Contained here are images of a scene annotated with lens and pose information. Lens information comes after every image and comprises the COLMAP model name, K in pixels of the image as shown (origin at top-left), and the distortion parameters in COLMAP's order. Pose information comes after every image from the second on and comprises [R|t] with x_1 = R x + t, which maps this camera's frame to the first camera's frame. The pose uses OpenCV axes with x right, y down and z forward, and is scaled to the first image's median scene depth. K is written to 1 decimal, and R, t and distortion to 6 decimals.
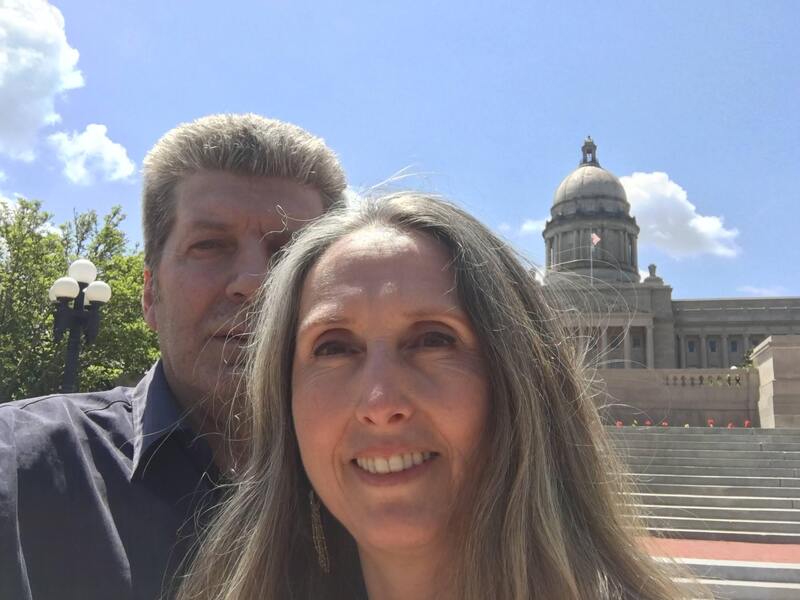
lens RADIAL K [[754.6, 0, 404.2], [0, 754.6, 317.3], [0, 0, 1]] dist [0.110068, -0.208295]
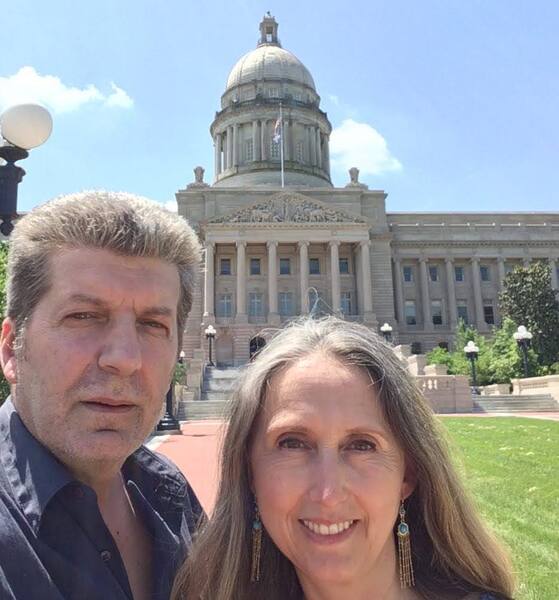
lens RADIAL K [[687.4, 0, 287.2], [0, 687.4, 227.4], [0, 0, 1]] dist [0.061177, -0.000984]
pose [[0.949918, 0.026250, 0.311395, 0.048124], [-0.006344, 0.997880, -0.064766, 0.033856], [-0.312435, 0.059547, 0.948071, 0.361112]]
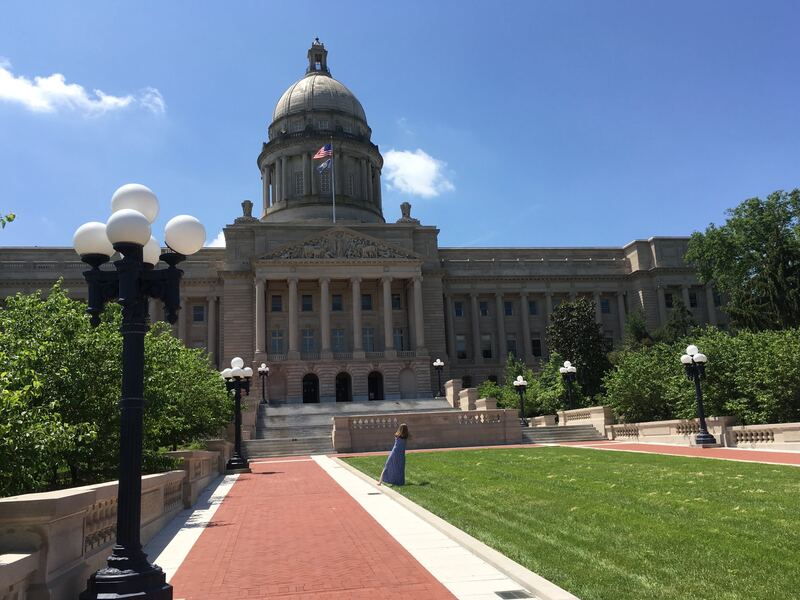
lens RADIAL K [[698.3, 0, 400.0], [0, 698.3, 300.0], [0, 0, 1]] dist [0.064126, 0.000896]
pose [[0.917762, 0.002781, 0.397121, 0.043634], [0.000639, 0.999964, -0.008478, 0.031983], [-0.397130, 0.008034, 0.917727, 0.355096]]
